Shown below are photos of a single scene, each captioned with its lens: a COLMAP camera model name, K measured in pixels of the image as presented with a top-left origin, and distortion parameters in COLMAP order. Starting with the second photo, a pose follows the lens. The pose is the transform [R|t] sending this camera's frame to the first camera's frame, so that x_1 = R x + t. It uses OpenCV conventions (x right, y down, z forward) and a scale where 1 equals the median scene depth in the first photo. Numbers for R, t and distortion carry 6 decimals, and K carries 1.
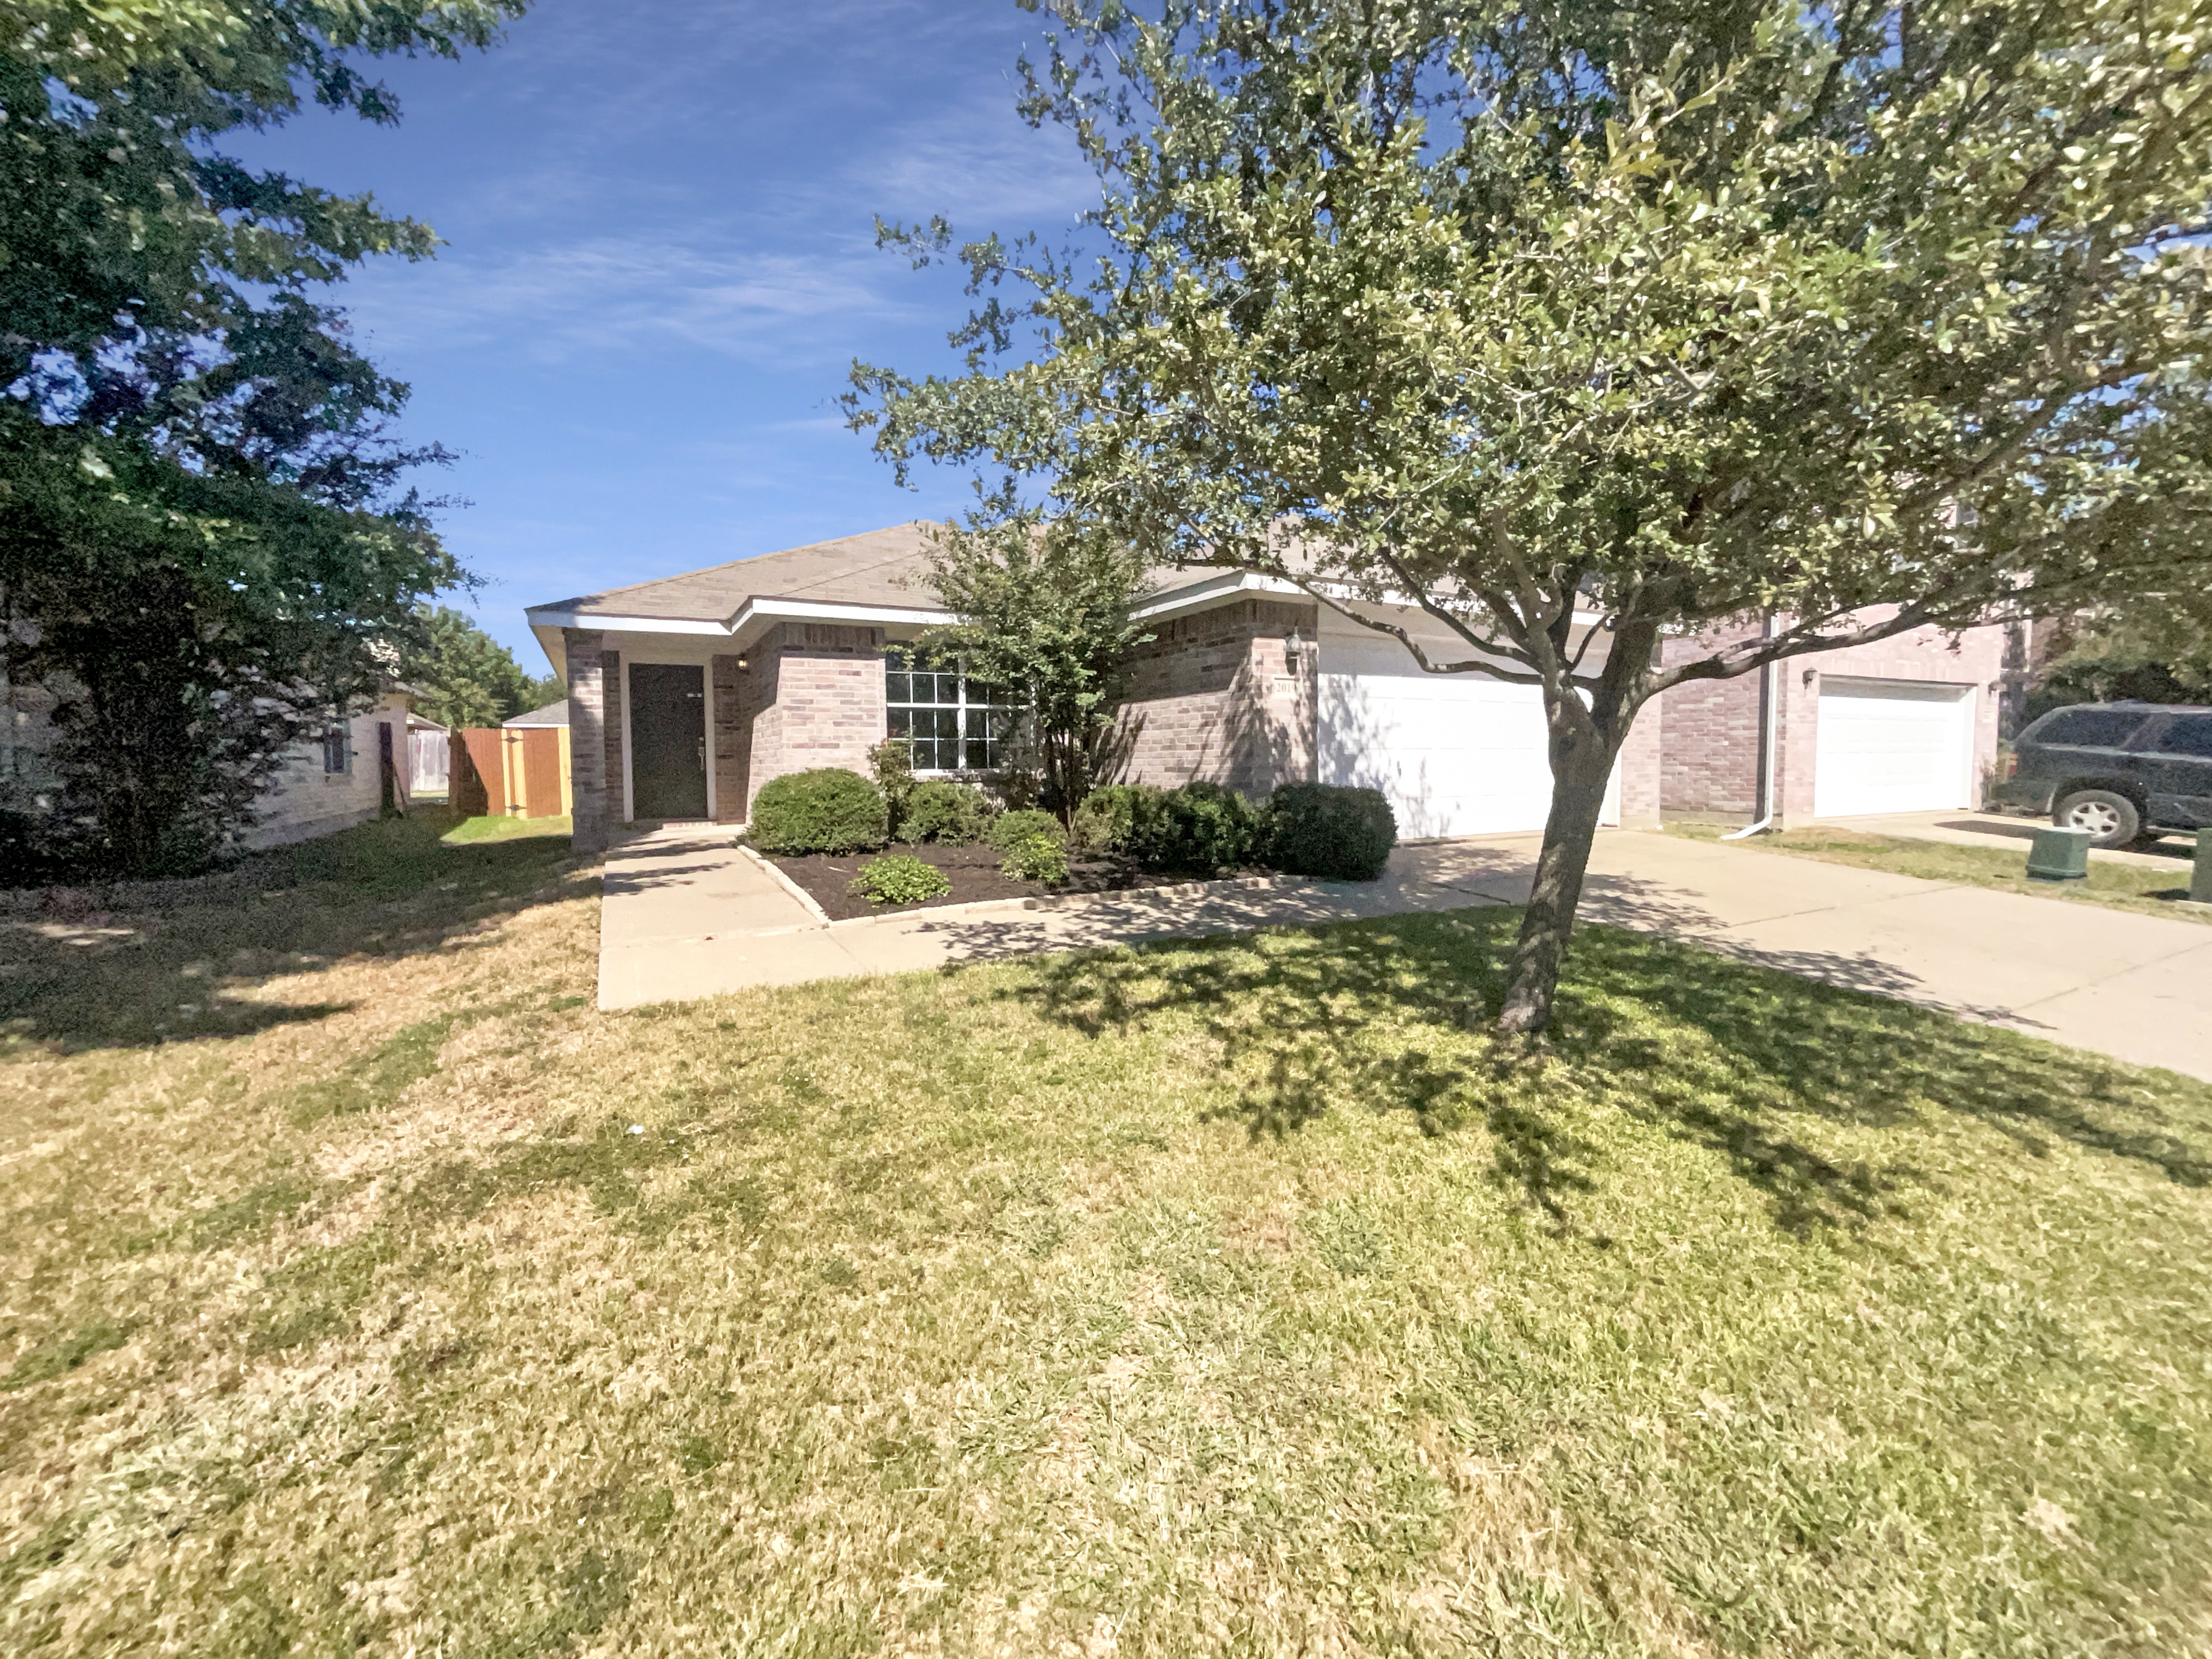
lens RADIAL K [[887.4, 0, 1103.2], [0, 887.4, 820.6], [0, 0, 1]] dist [-0.001405, 0.000197]
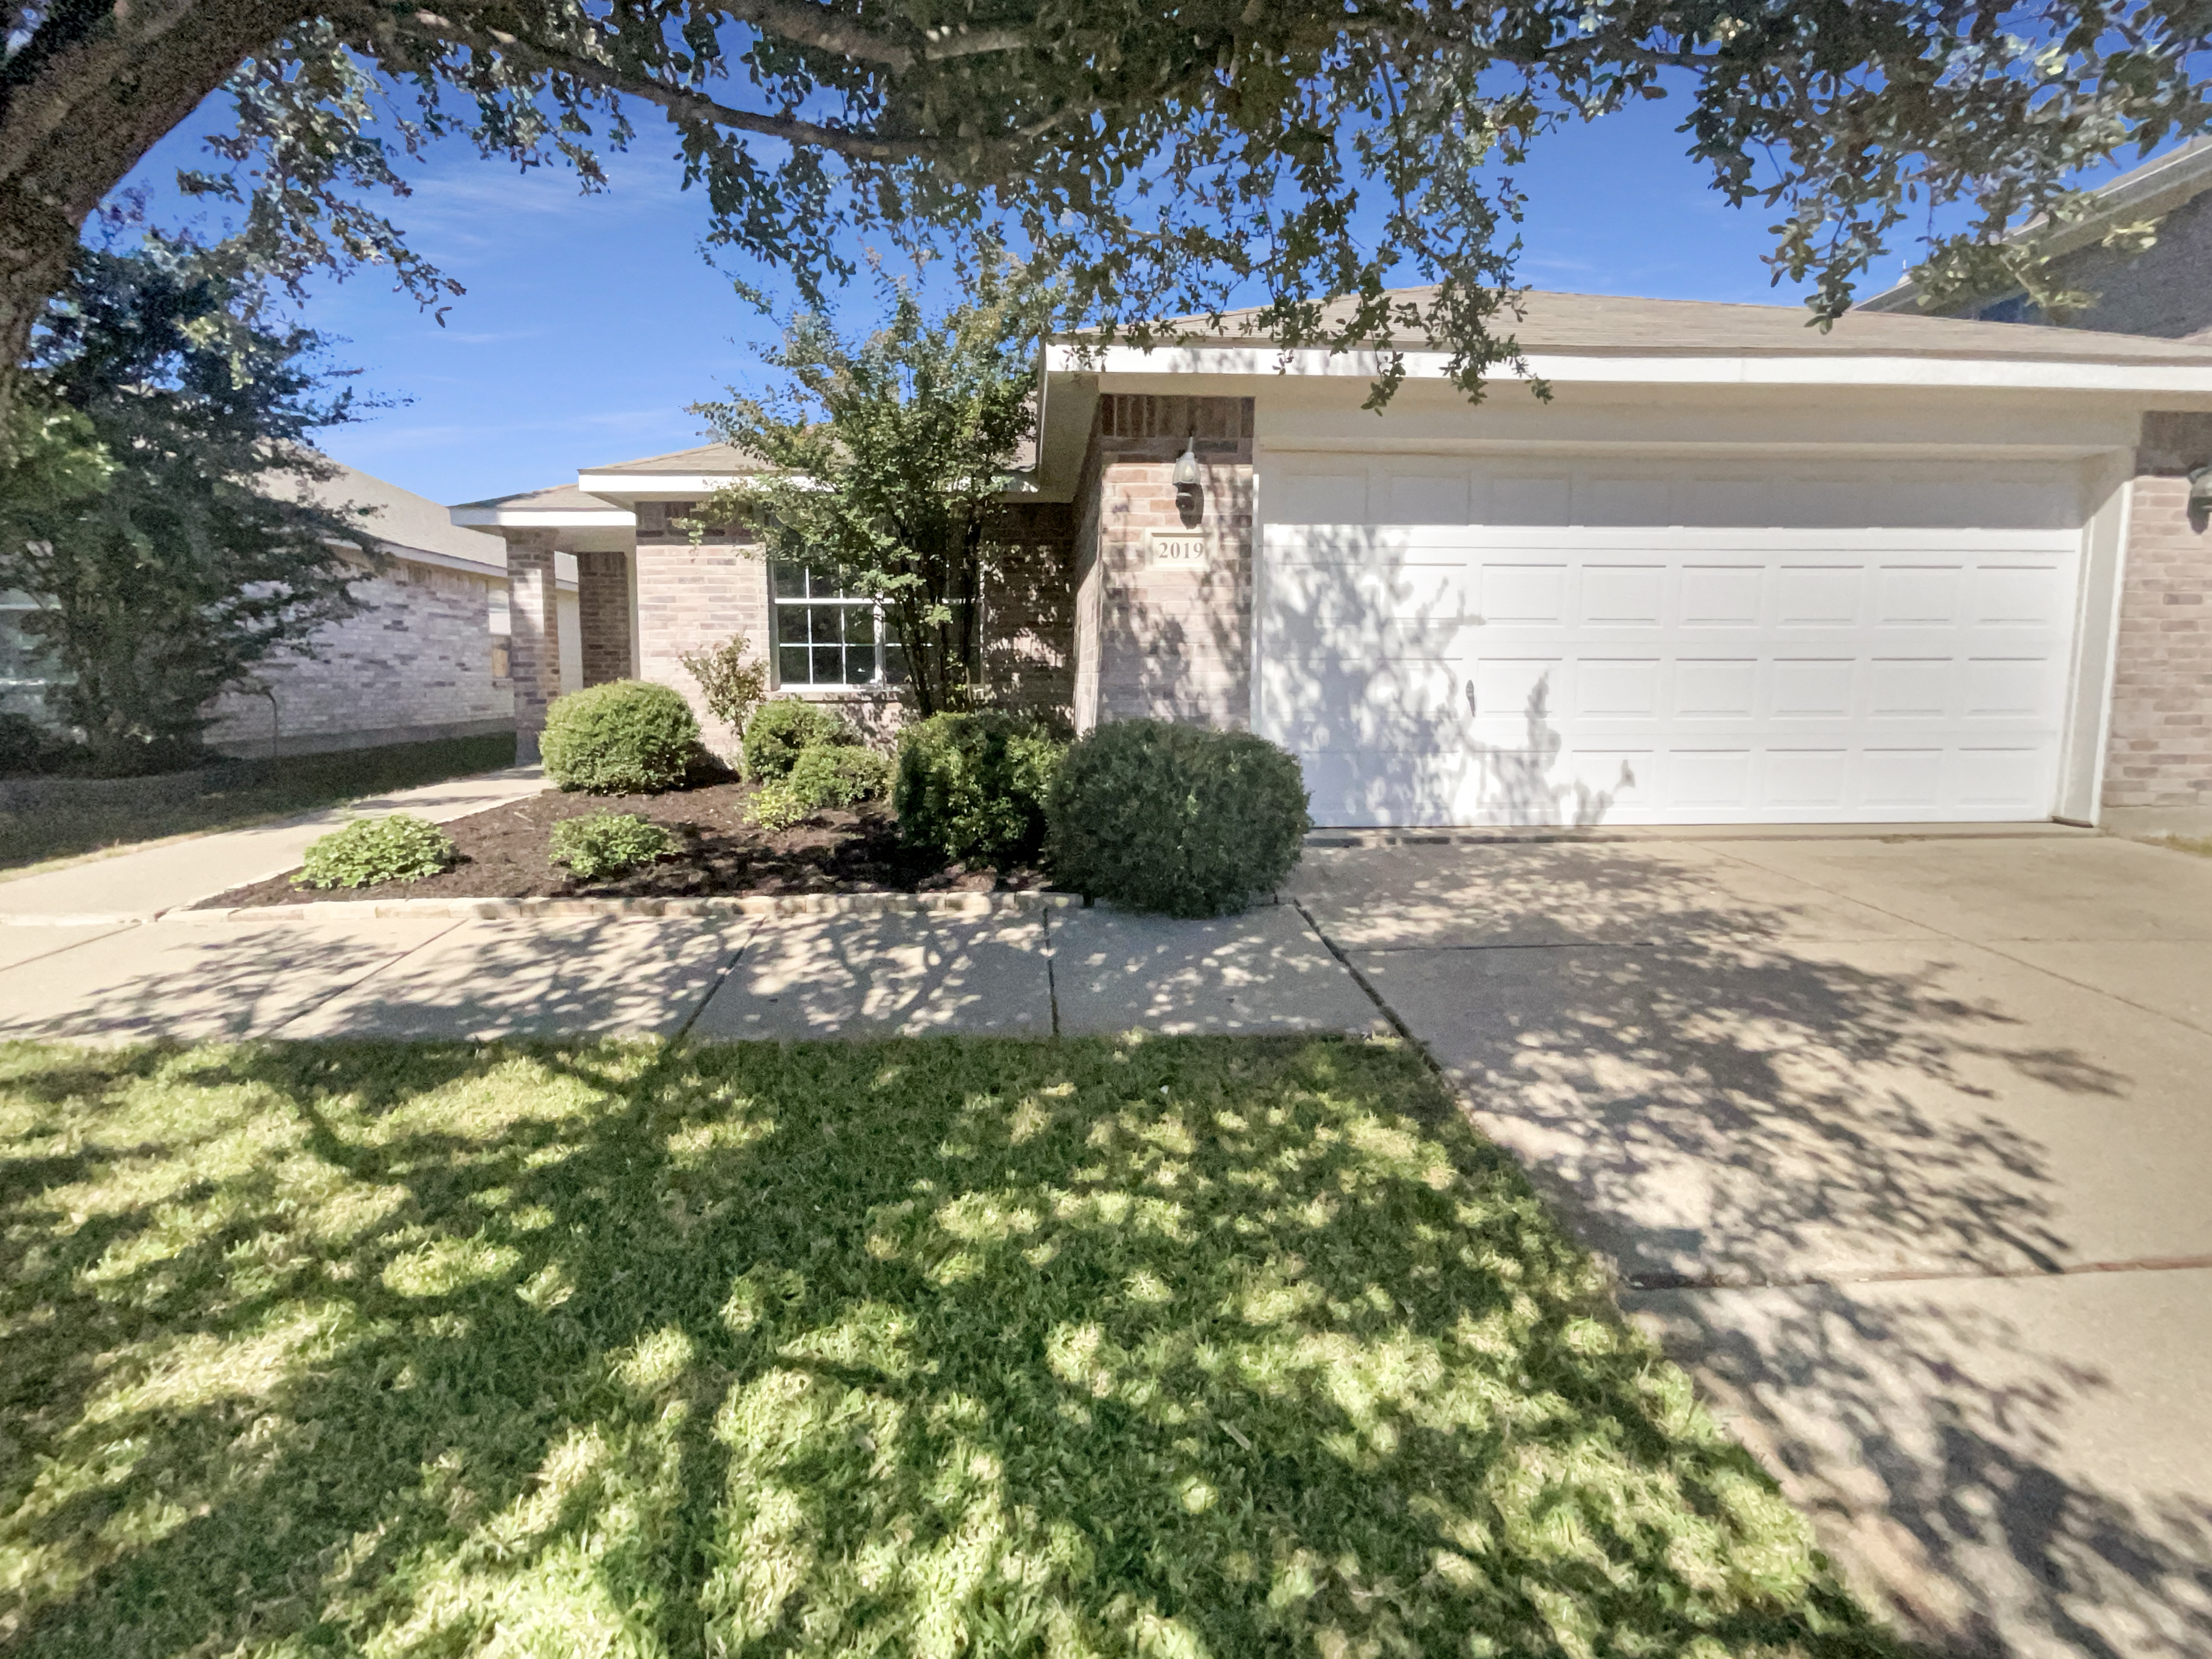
lens RADIAL K [[910.4, 0, 1061.2], [0, 910.4, 769.1], [0, 0, 1]] dist [-0.001821, 0.000140]
pose [[0.901925, 0.056566, -0.428172, 0.386691], [-0.039260, 0.998019, 0.049151, -0.036254], [0.430105, -0.027521, 0.902360, 0.433106]]
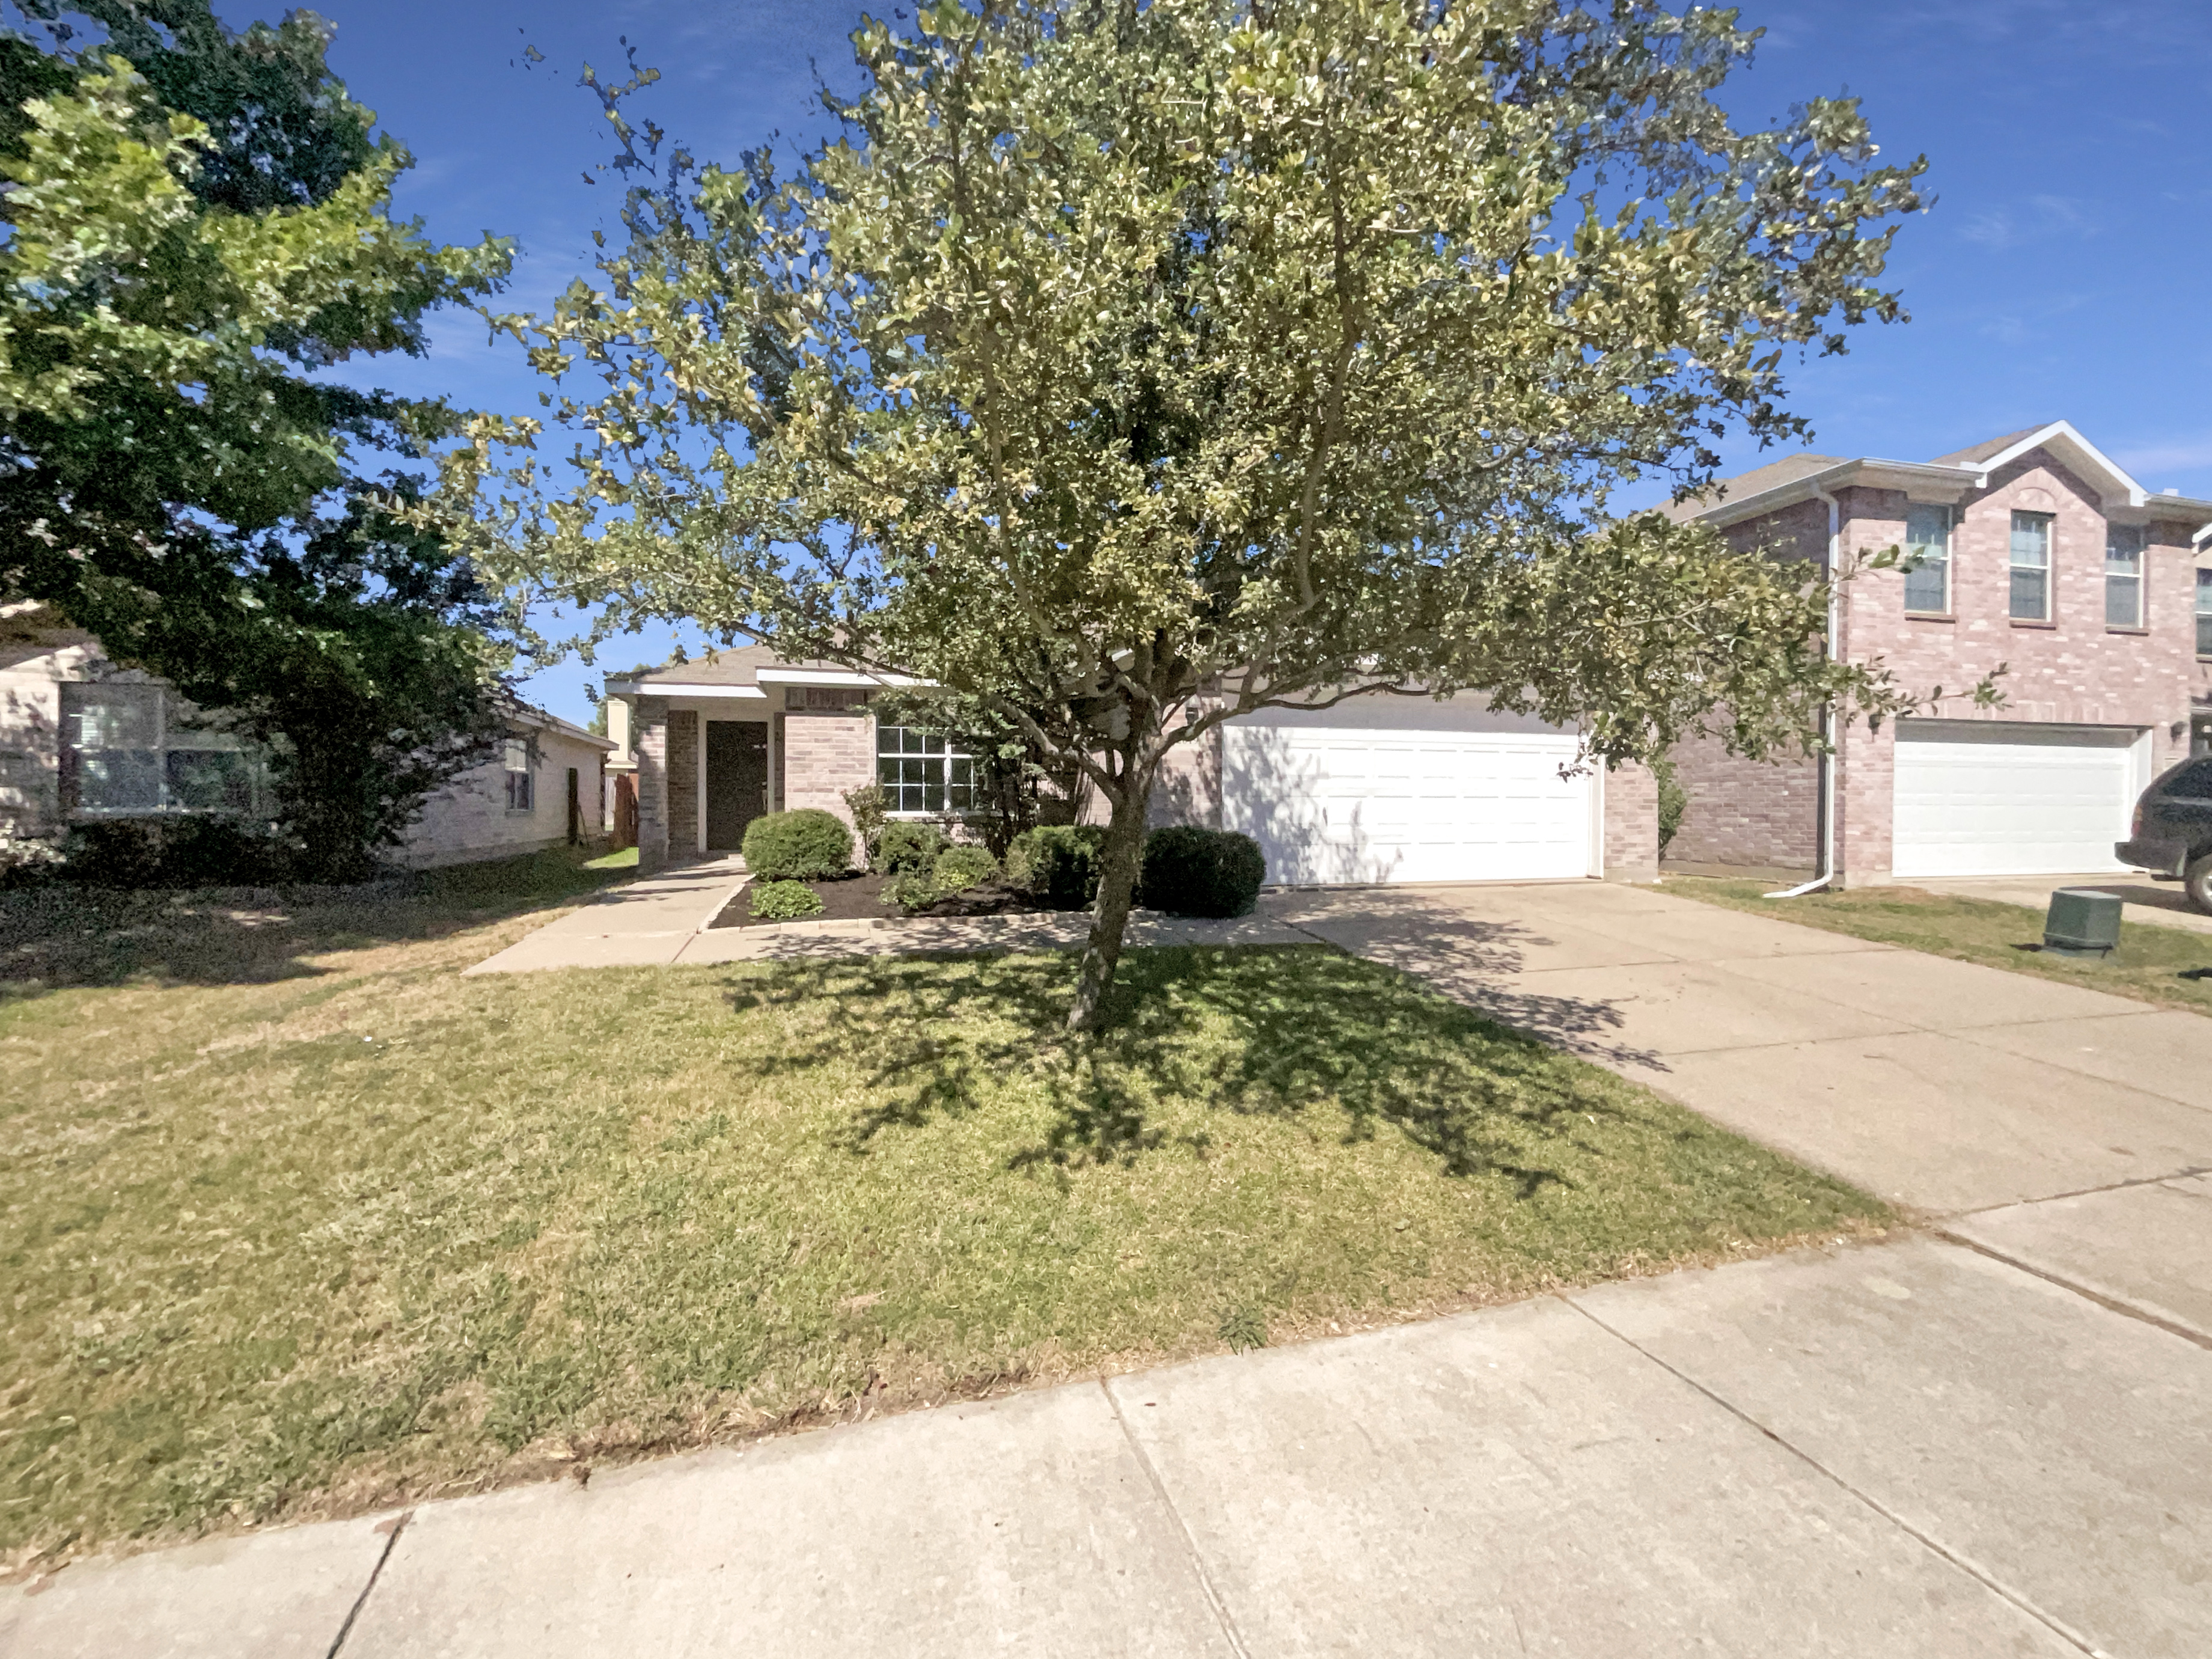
lens RADIAL K [[888.9, 0, 1104.0], [0, 888.9, 827.6], [0, 0, 1]] dist [-0.003054, -0.000274]
pose [[0.979024, 0.016018, -0.203114, 0.324238], [-0.024288, 0.998972, -0.038289, 0.001960], [0.202292, 0.042419, 0.978406, -0.084636]]
